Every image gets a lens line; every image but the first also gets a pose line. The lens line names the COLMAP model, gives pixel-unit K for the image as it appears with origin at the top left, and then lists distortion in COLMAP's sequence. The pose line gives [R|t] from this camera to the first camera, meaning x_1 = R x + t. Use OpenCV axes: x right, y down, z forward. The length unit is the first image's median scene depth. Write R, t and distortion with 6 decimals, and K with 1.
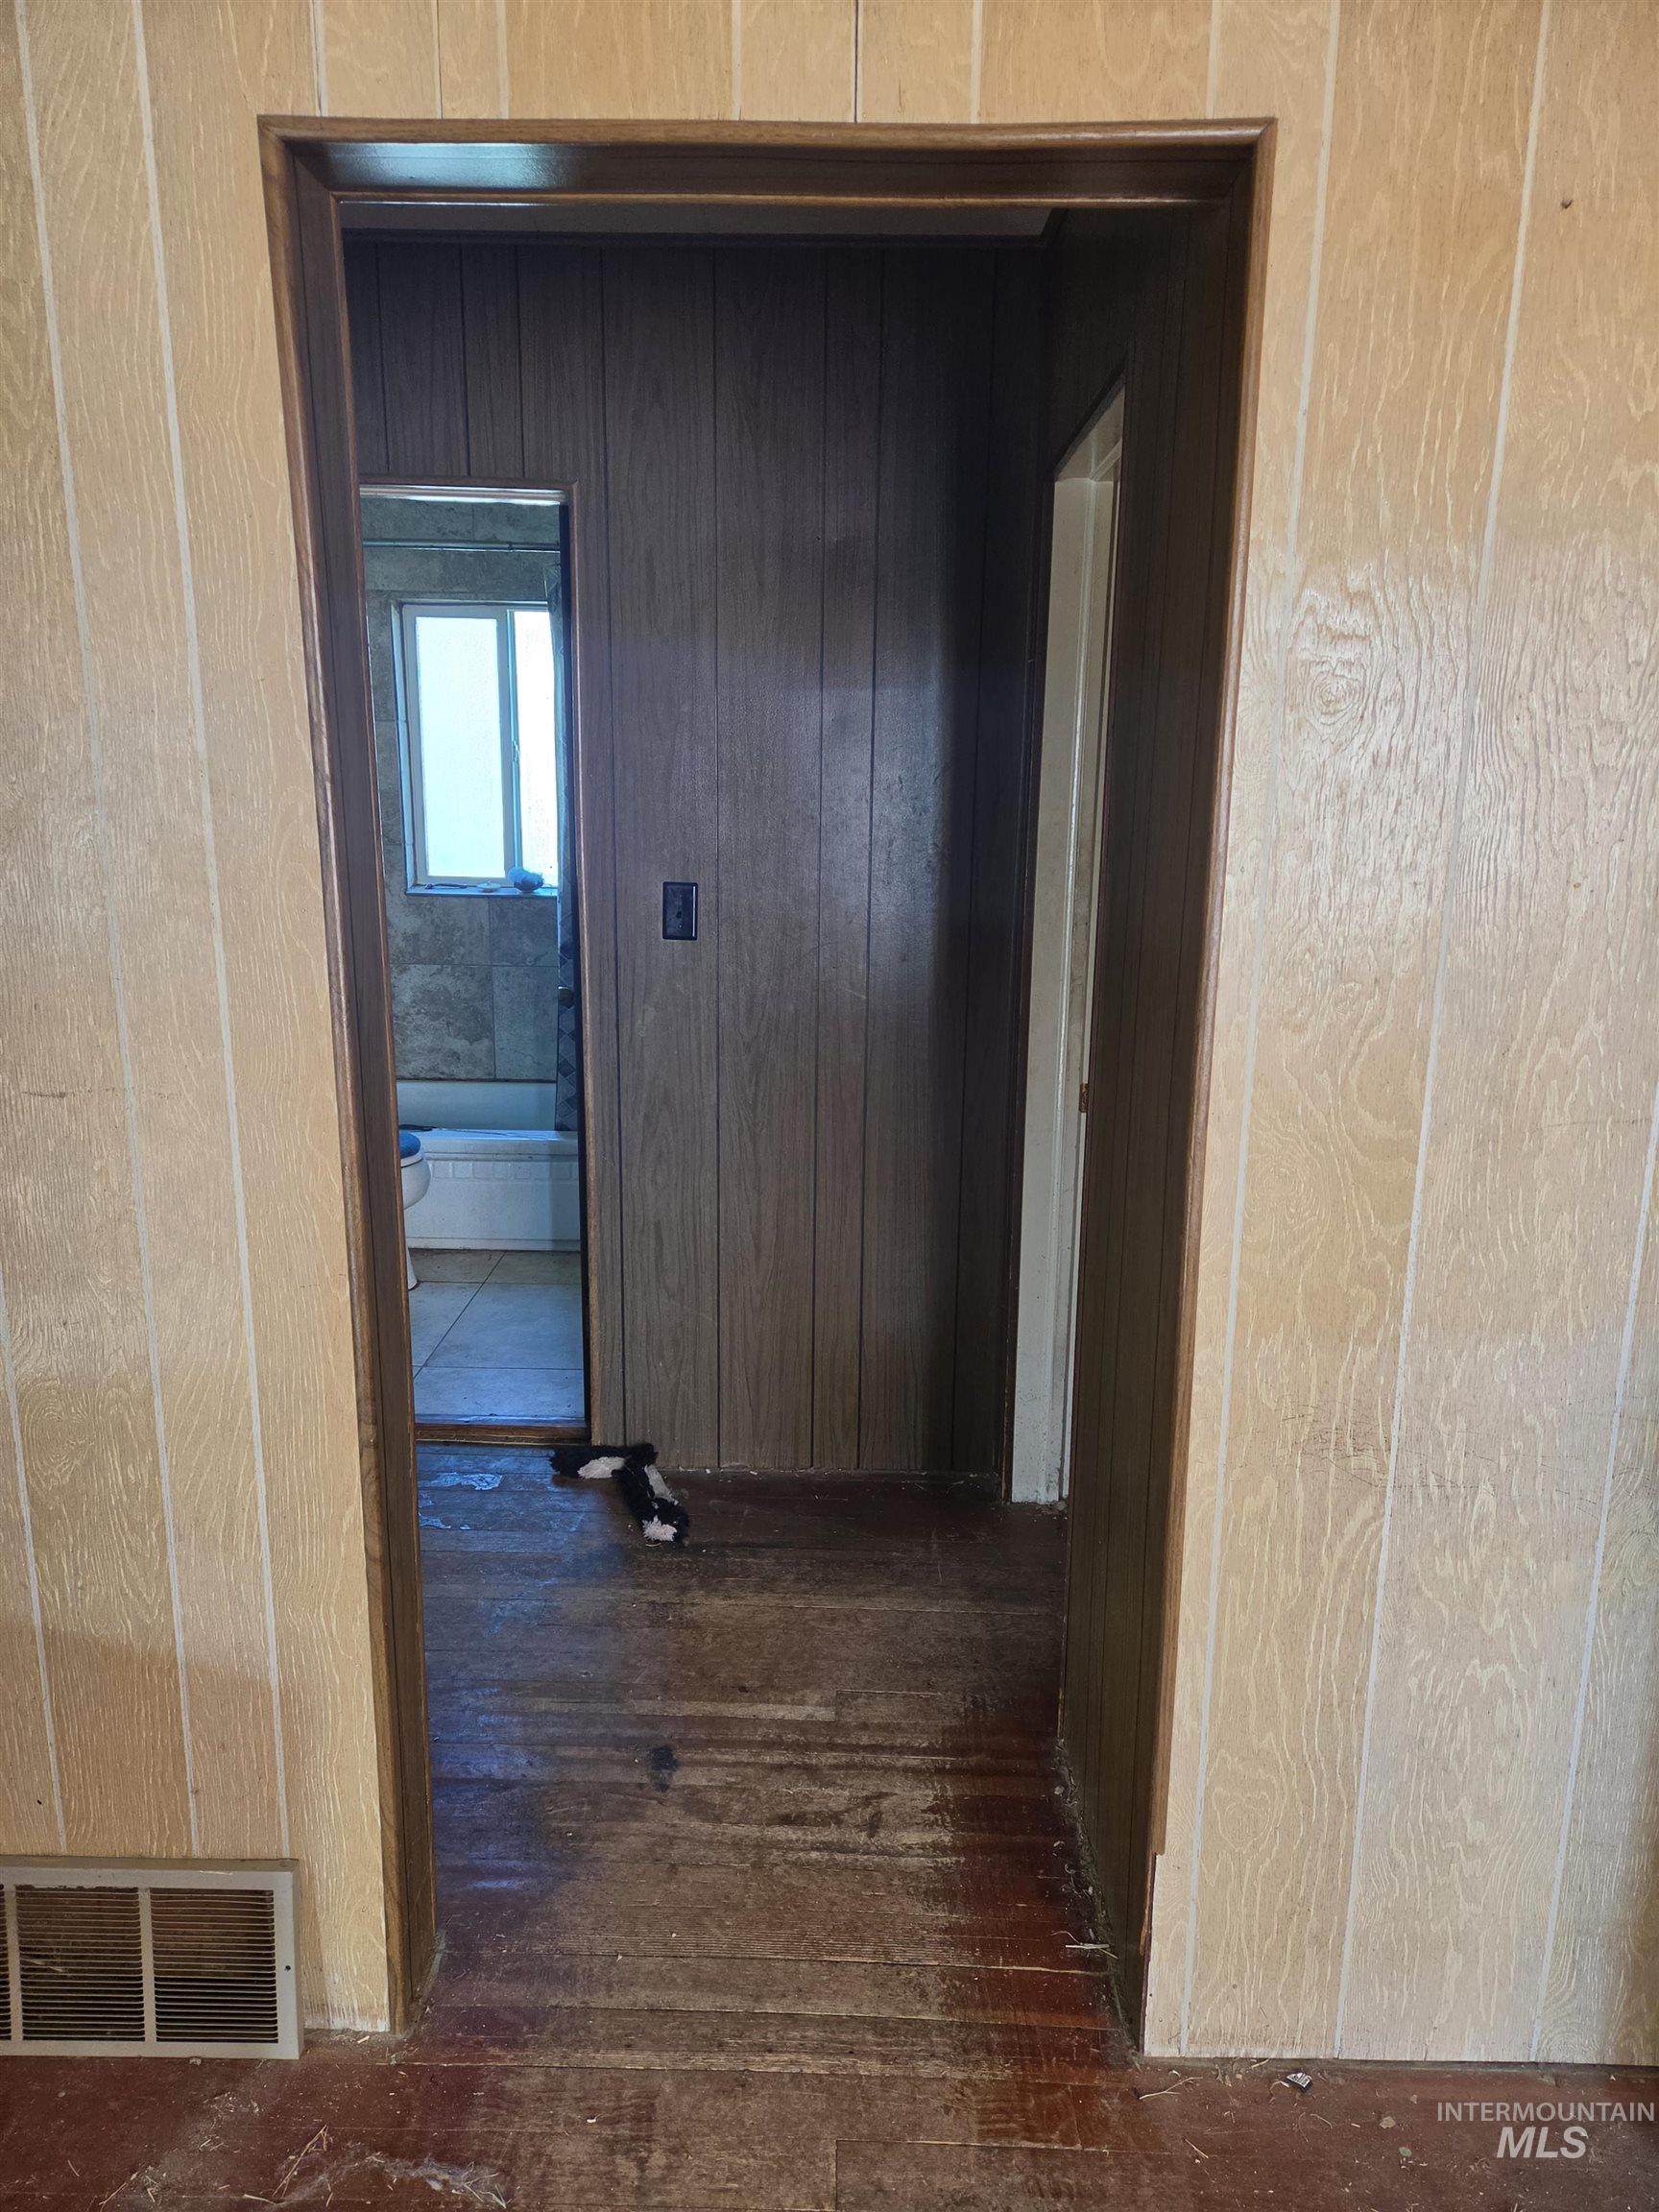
lens RADIAL K [[1477.6, 0, 829.6], [0, 1477.6, 1101.6], [0, 0, 1]] dist [0.076952, -0.068785]
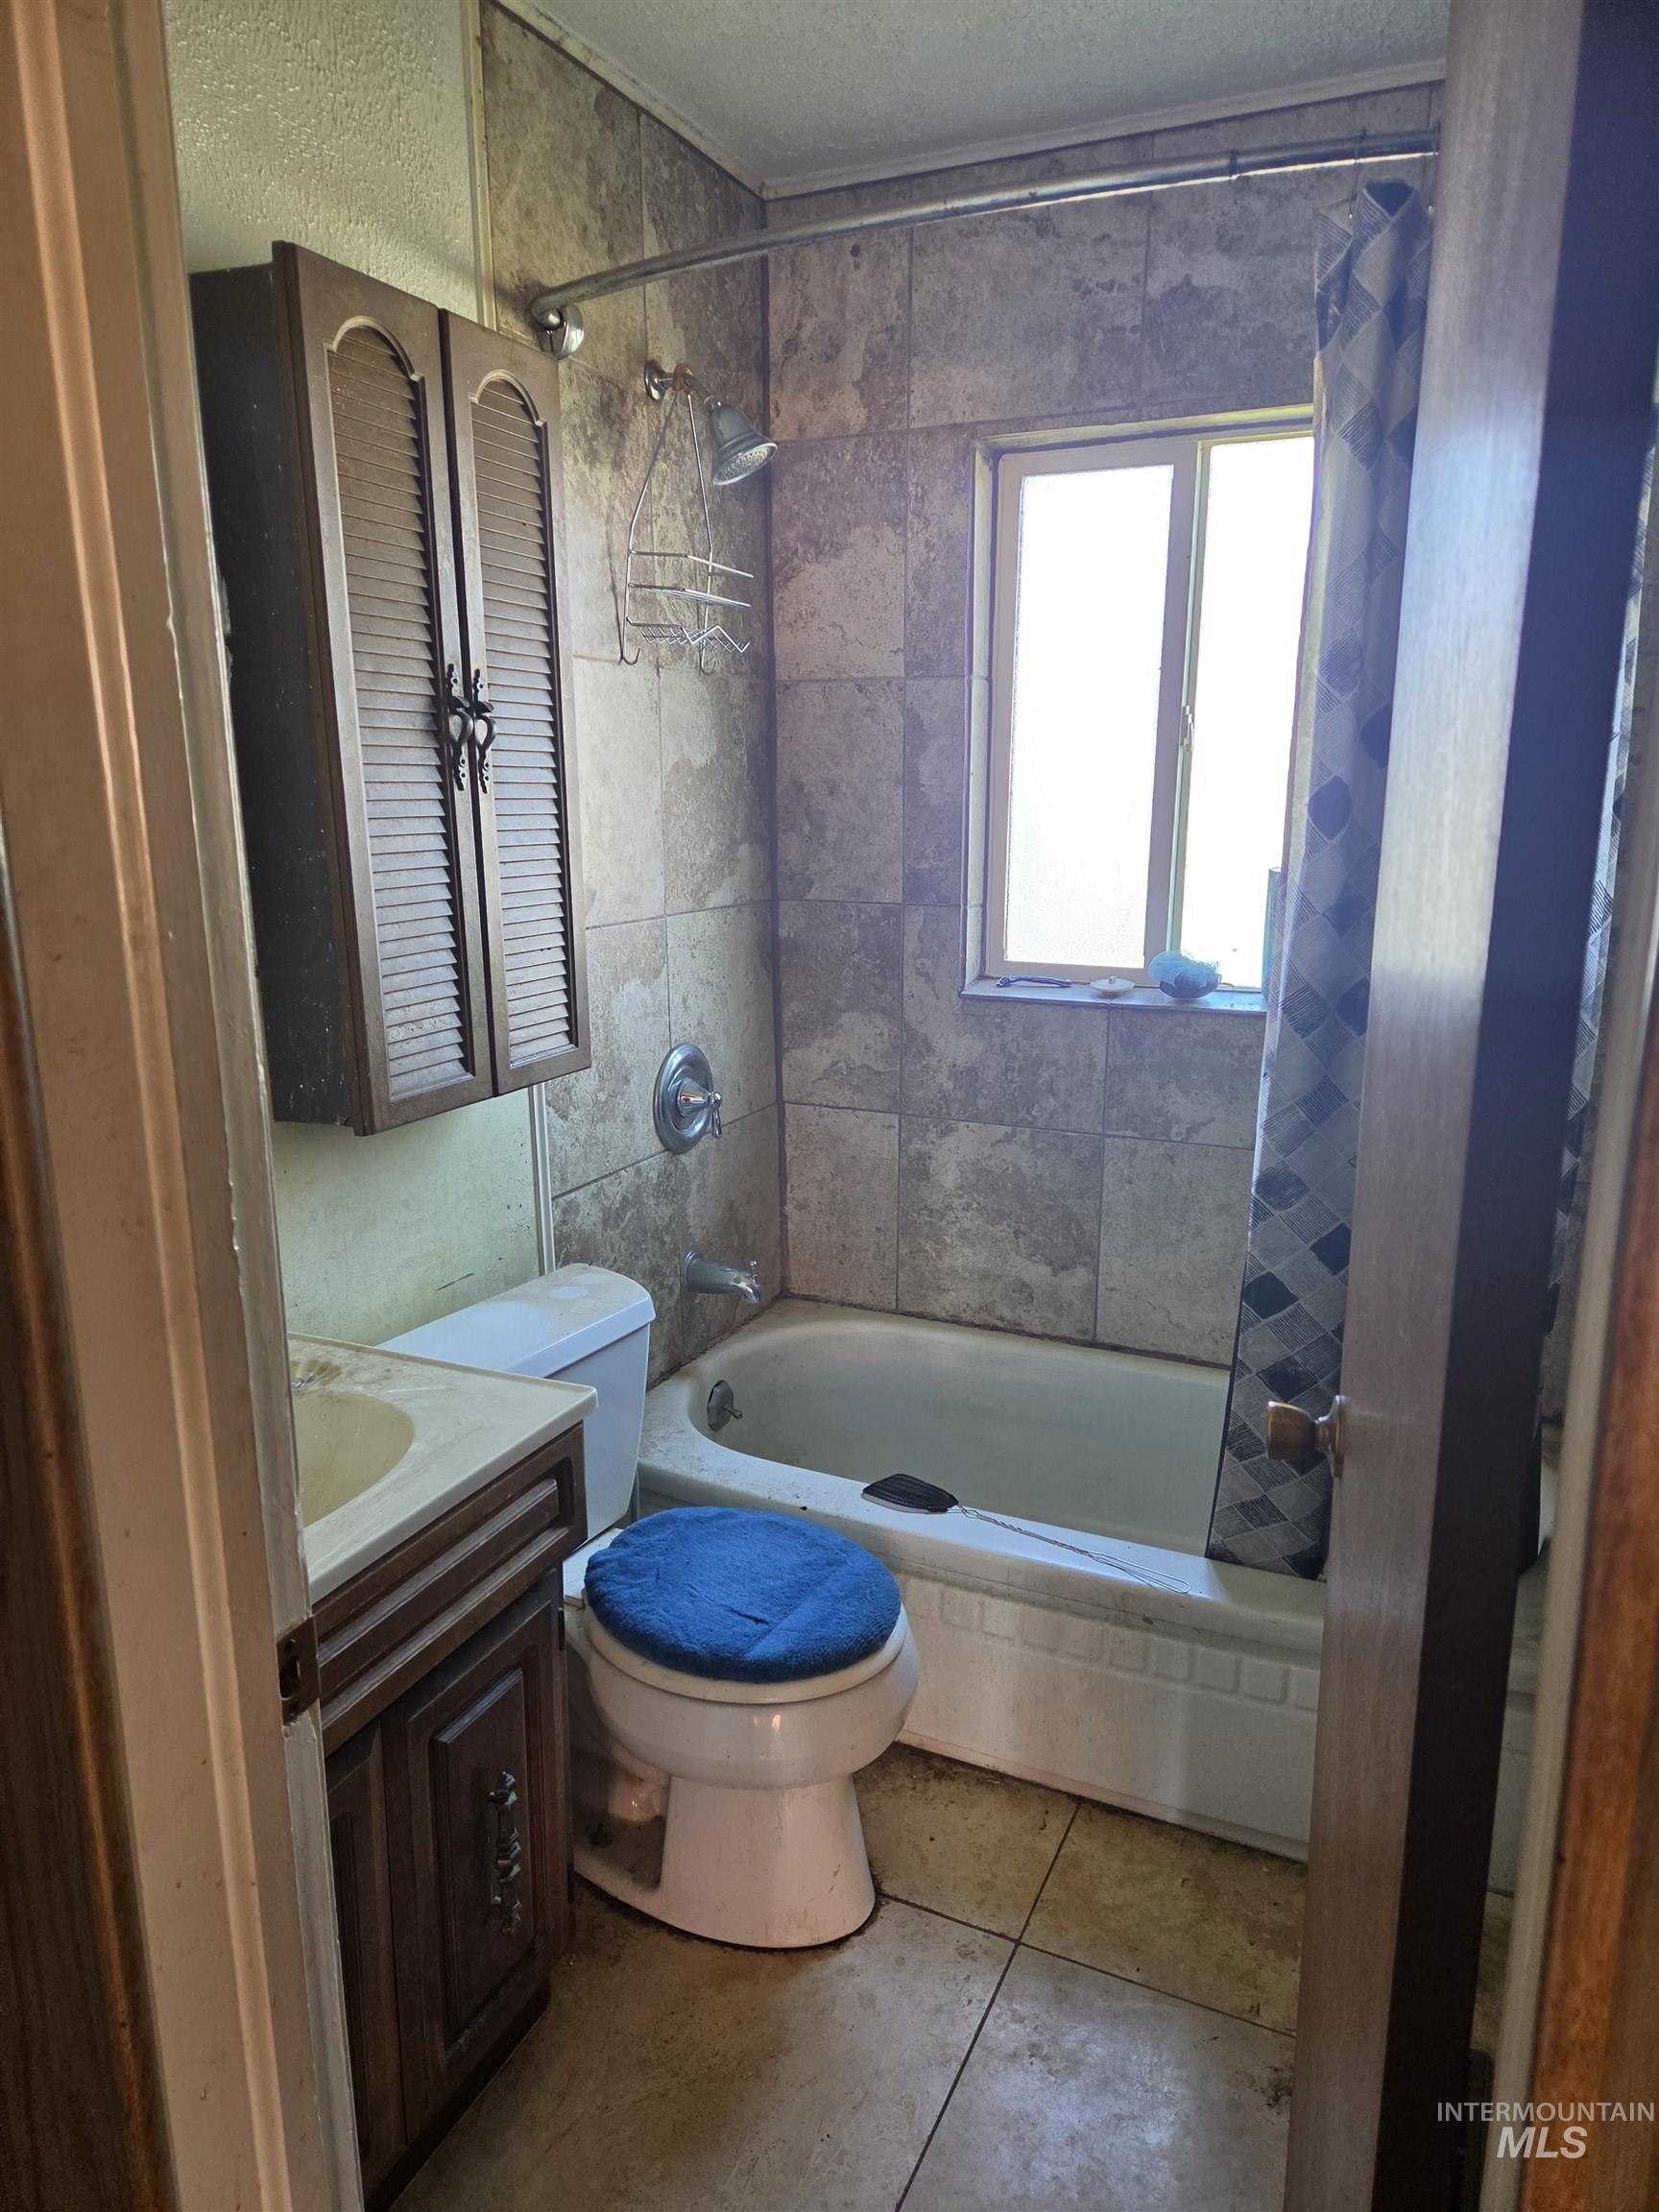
lens RADIAL K [[1477.6, 0, 834.0], [0, 1477.6, 1108.4], [0, 0, 1]] dist [0.076952, -0.068785]
pose [[0.911937, 0.078664, -0.402721, -0.103575], [-0.078727, 0.996761, 0.016425, -0.102296], [0.402708, 0.016726, 0.915176, 0.478033]]
